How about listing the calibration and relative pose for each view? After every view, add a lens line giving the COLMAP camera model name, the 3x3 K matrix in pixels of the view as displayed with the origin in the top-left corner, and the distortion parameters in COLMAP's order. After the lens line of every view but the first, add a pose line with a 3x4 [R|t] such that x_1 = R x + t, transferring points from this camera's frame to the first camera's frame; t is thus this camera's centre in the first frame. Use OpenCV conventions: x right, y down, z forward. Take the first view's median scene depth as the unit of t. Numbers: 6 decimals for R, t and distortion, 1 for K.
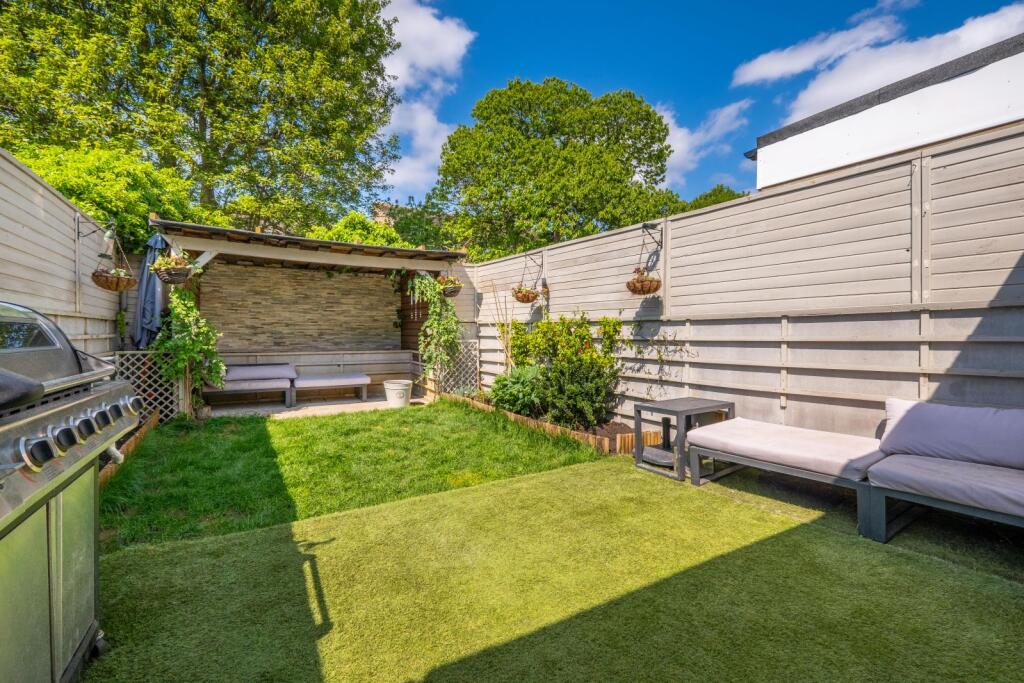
lens RADIAL K [[441.2, 0, 497.8], [0, 441.2, 341.4], [0, 0, 1]] dist [0.002003, -0.004001]
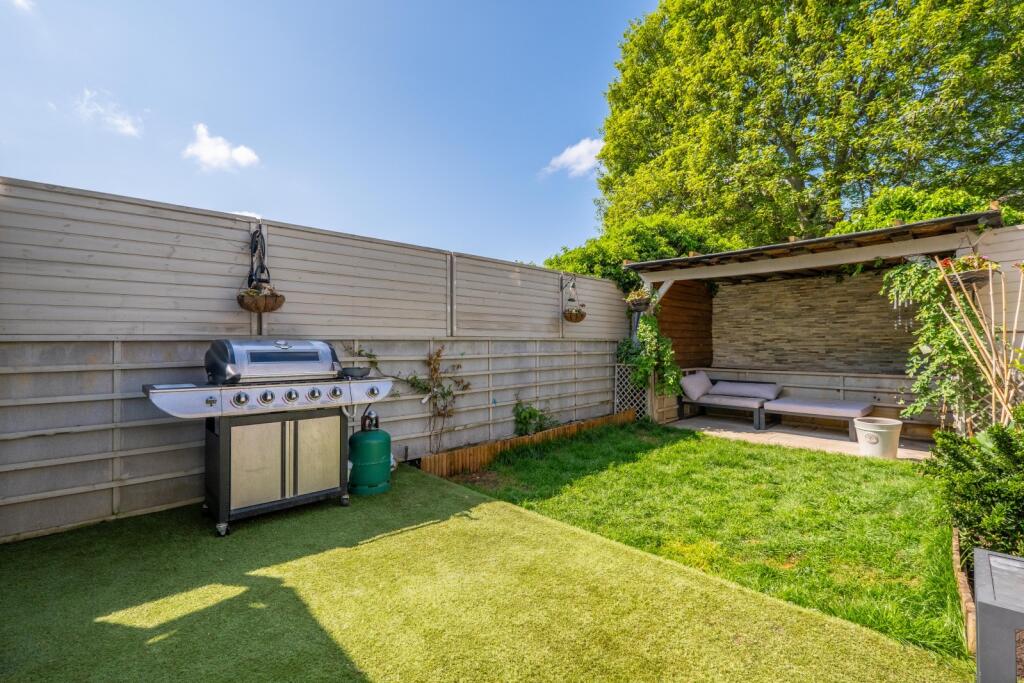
lens RADIAL K [[441.2, 0, 530.0], [0, 441.2, 342.4], [0, 0, 1]] dist [0.002003, -0.004001]
pose [[0.263407, -0.012819, -0.964600, 0.306135], [-0.014215, 0.999752, -0.017168, -0.012712], [0.964580, 0.018234, 0.263160, 0.278677]]
